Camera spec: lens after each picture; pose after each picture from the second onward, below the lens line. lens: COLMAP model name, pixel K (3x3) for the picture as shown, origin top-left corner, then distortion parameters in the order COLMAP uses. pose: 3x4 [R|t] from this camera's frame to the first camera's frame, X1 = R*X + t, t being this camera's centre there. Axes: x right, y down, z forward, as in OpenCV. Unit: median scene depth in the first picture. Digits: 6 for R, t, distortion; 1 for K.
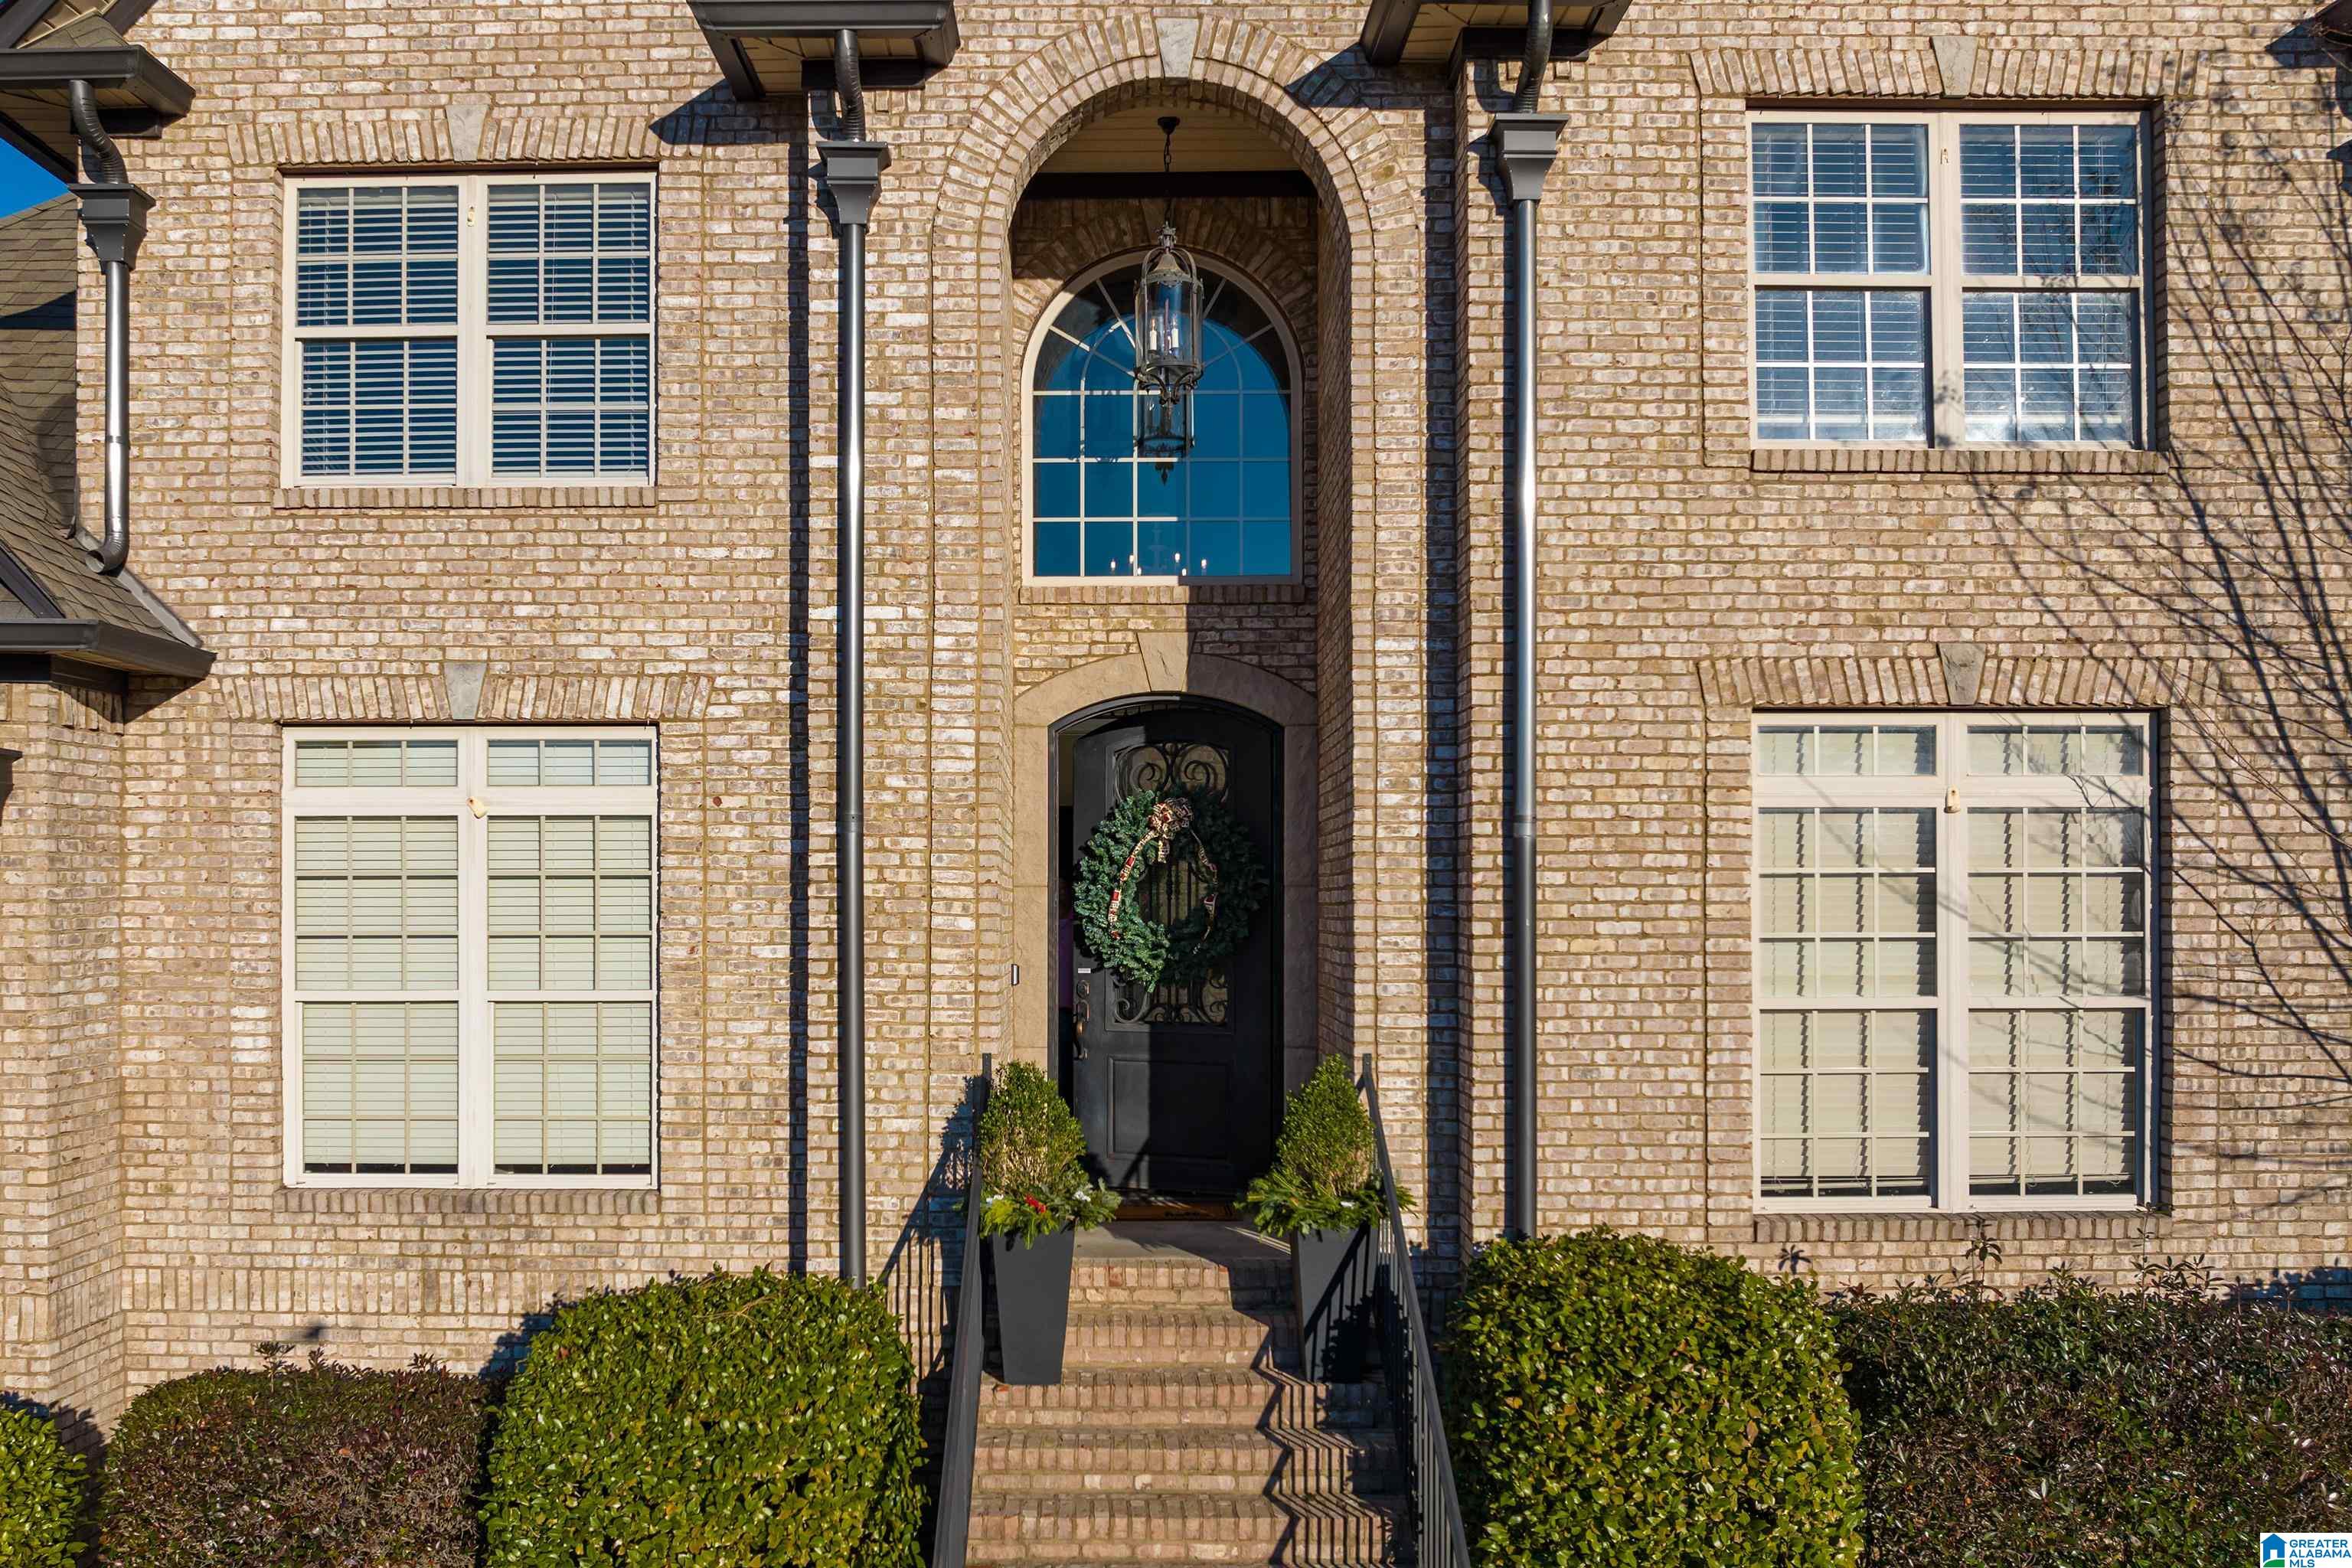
lens RADIAL K [[1636.5, 0, 1118.7], [0, 1636.5, 915.0], [0, 0, 1]] dist [-0.003412, -0.000669]
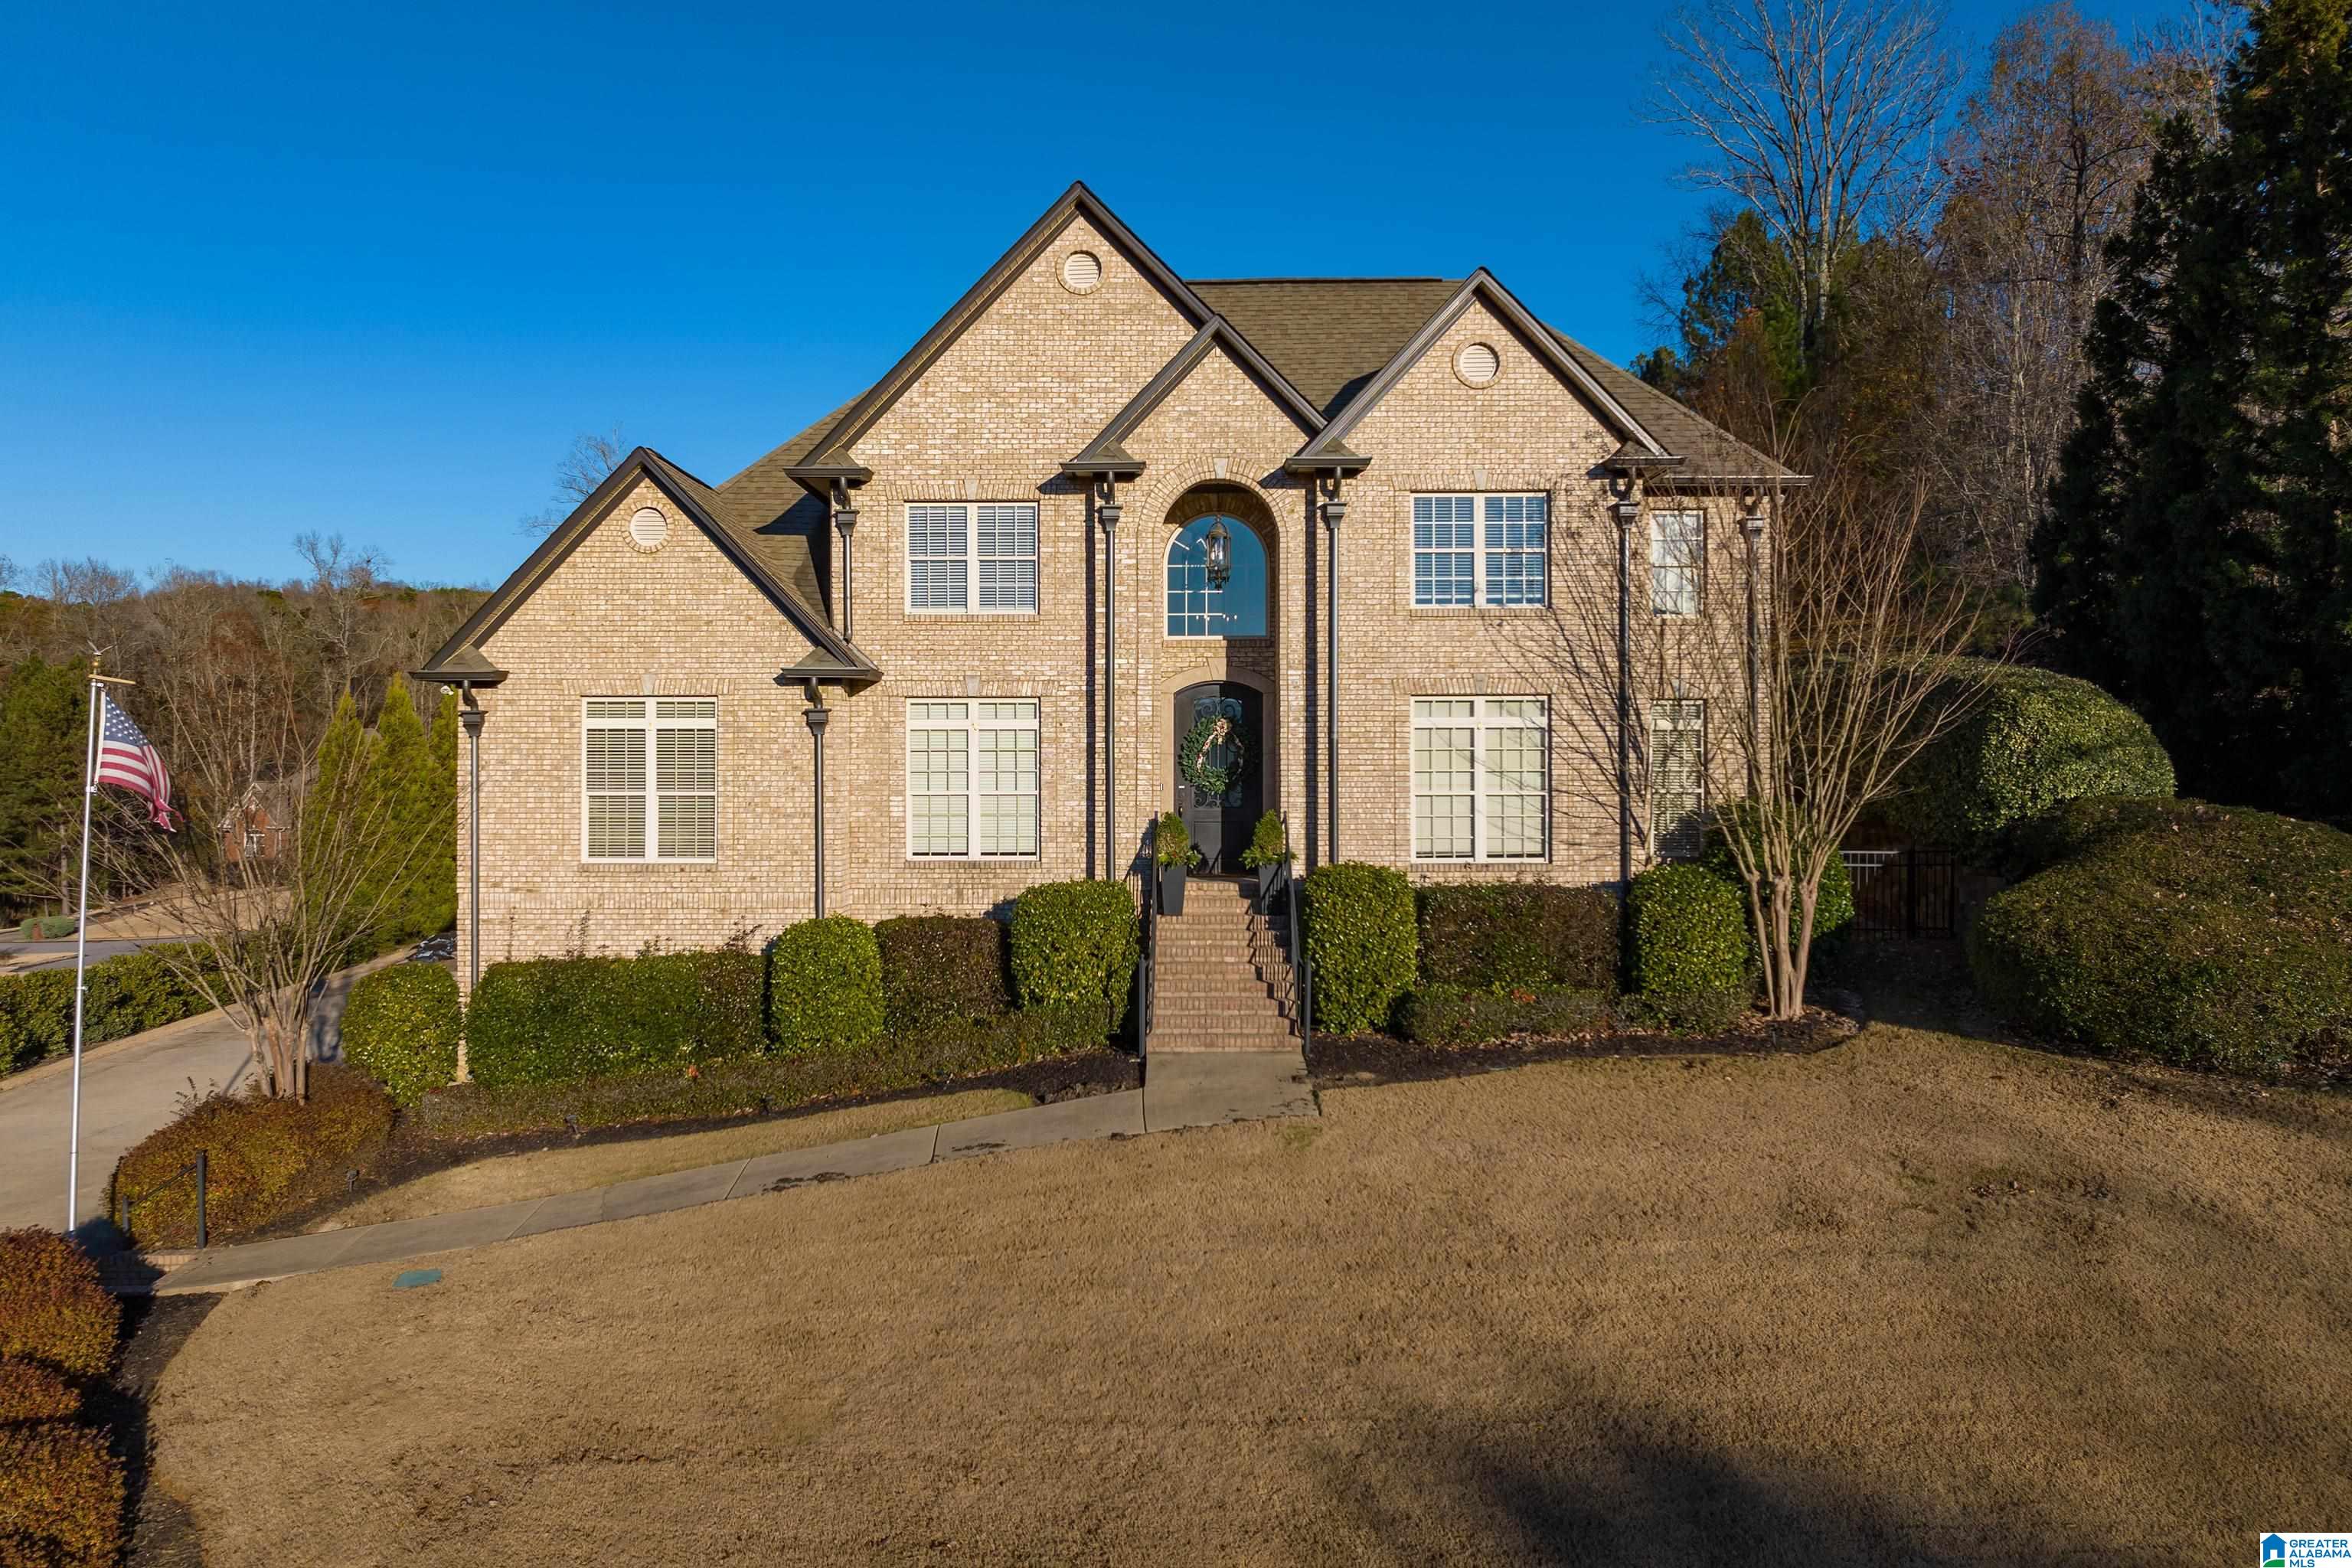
lens RADIAL K [[1639.9, 0, 1176.0], [0, 1639.9, 784.0], [0, 0, 1]] dist [0.003204, -0.001368]
pose [[0.999957, -0.000585, -0.009298, -0.017355], [0.000633, 0.999987, 0.005076, 0.020955], [0.009295, -0.005081, 0.999944, -1.948622]]
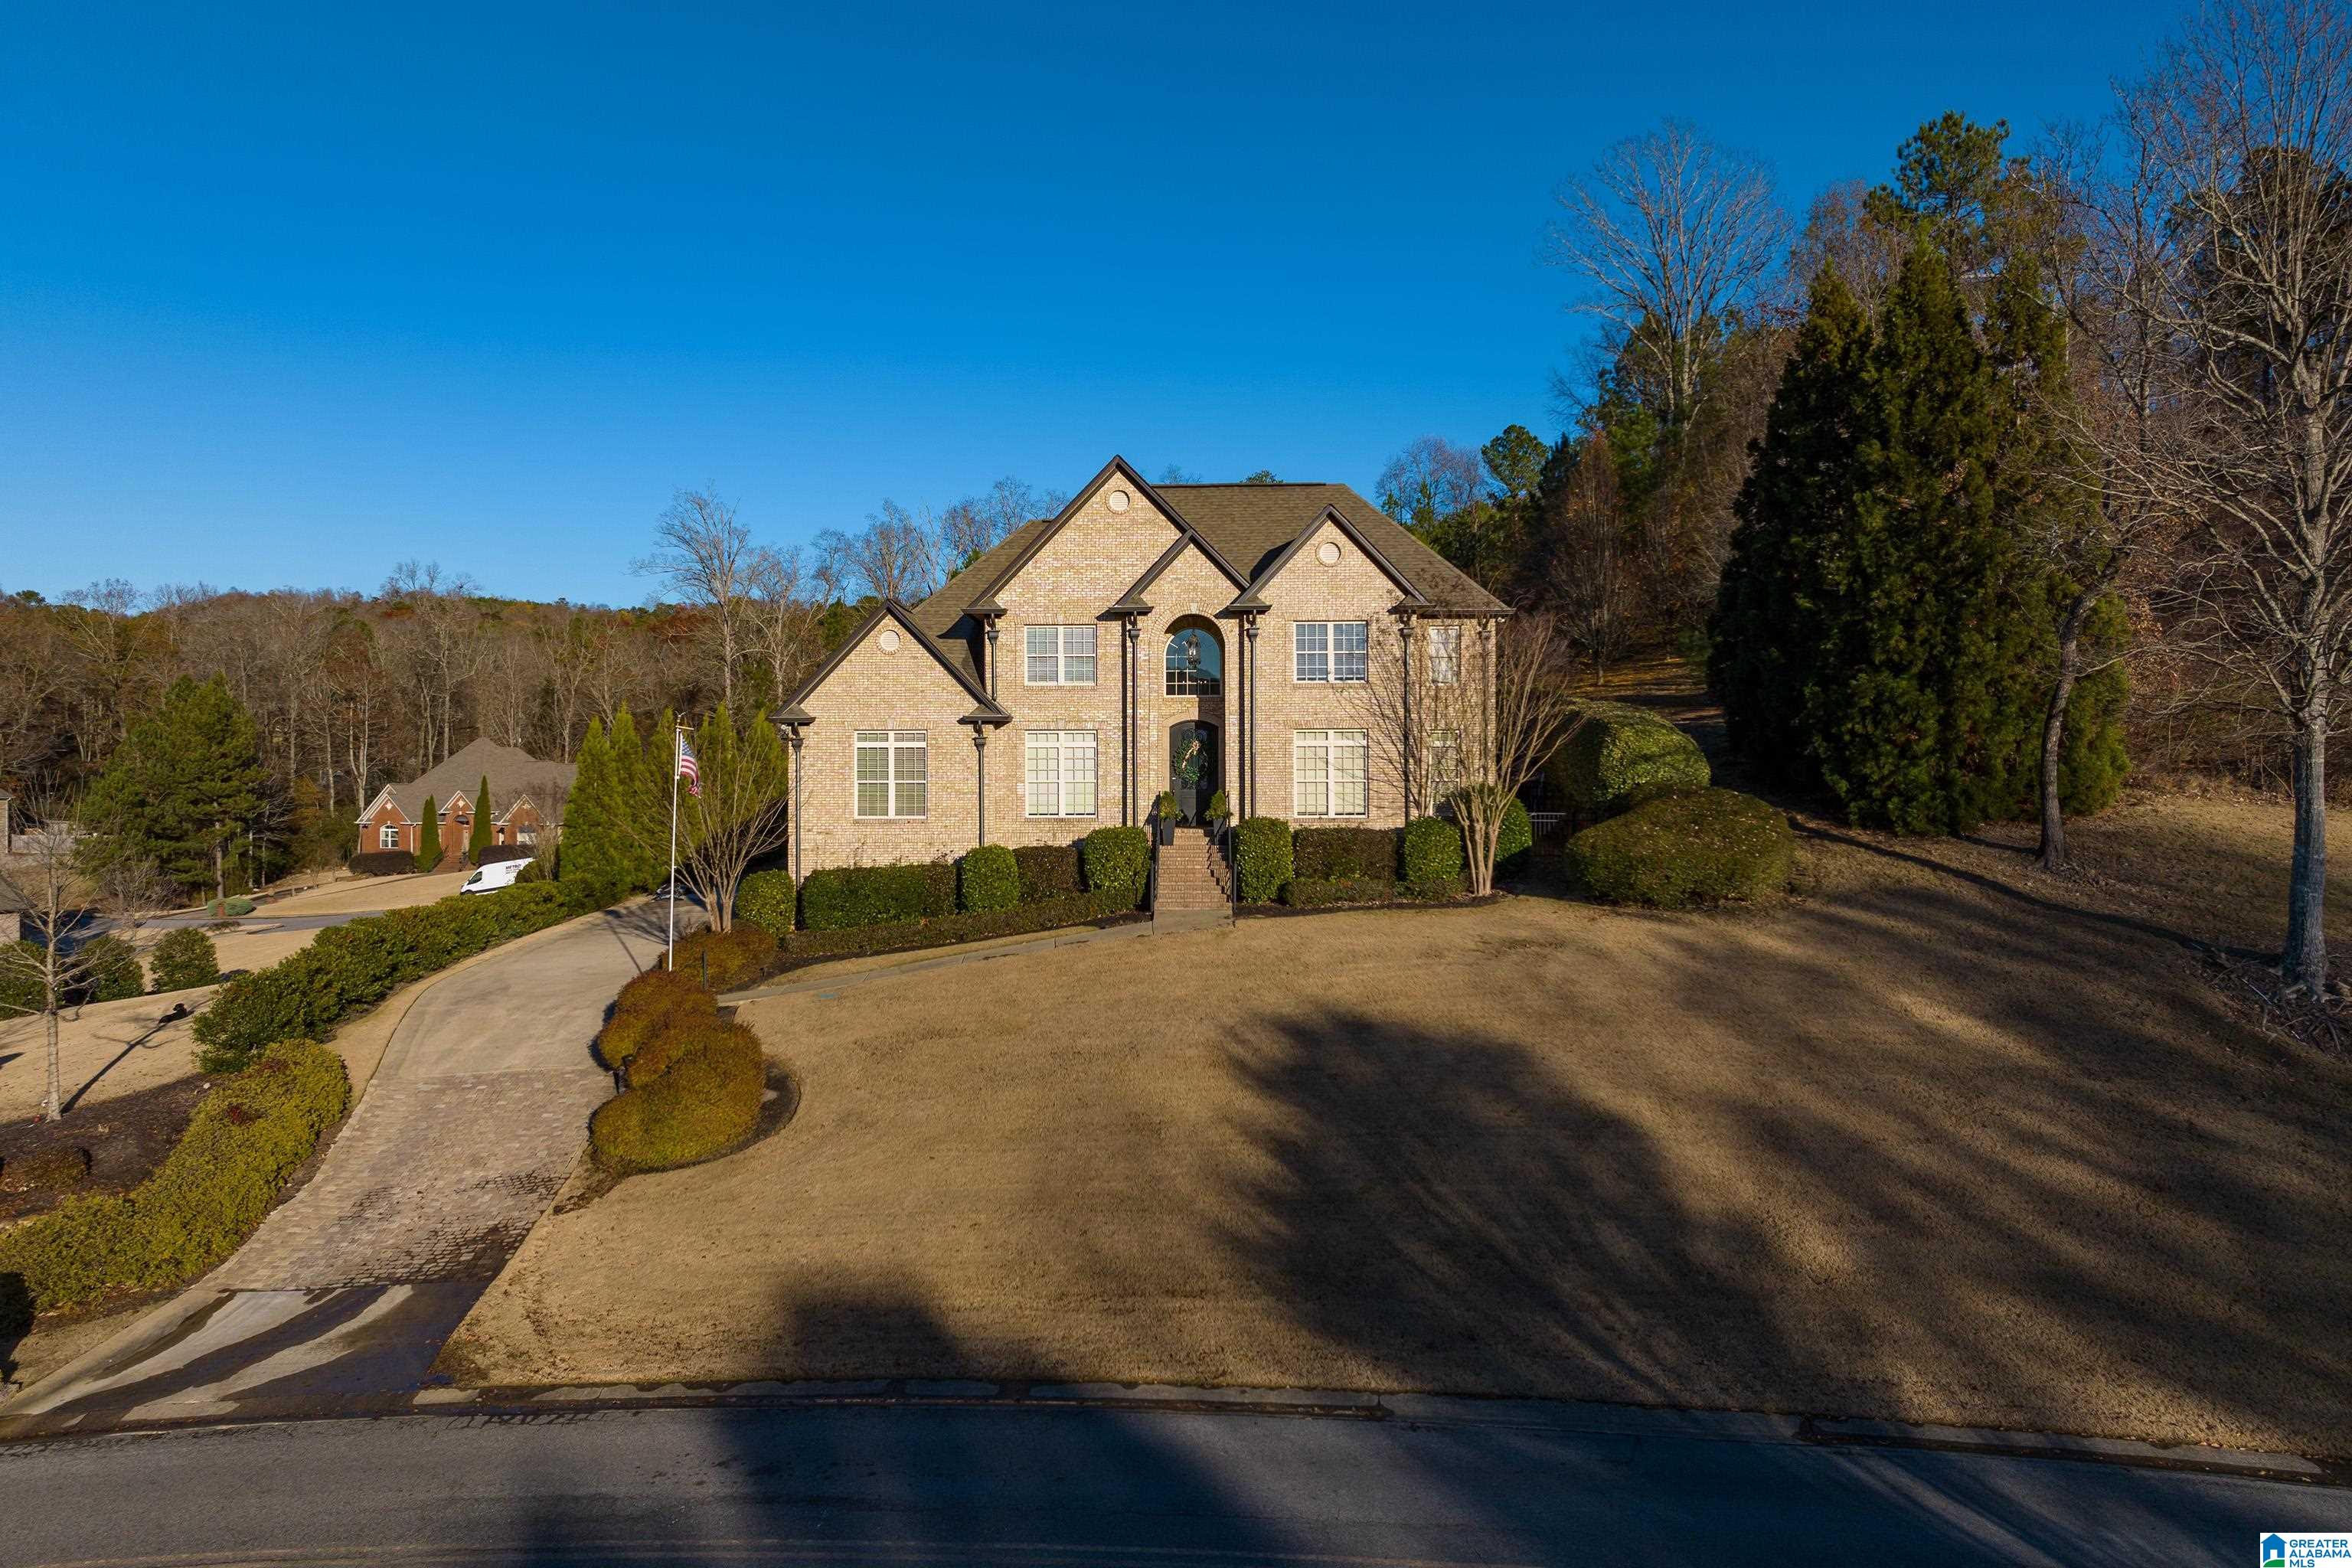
lens RADIAL K [[1639.1, 0, 1176.0], [0, 1639.1, 784.0], [0, 0, 1]] dist [-0.037189, 0.000561]
pose [[0.999856, -0.002276, -0.016791, 0.068080], [0.002326, 0.999993, 0.002976, 0.045576], [0.016784, -0.003015, 0.999855, -4.533685]]
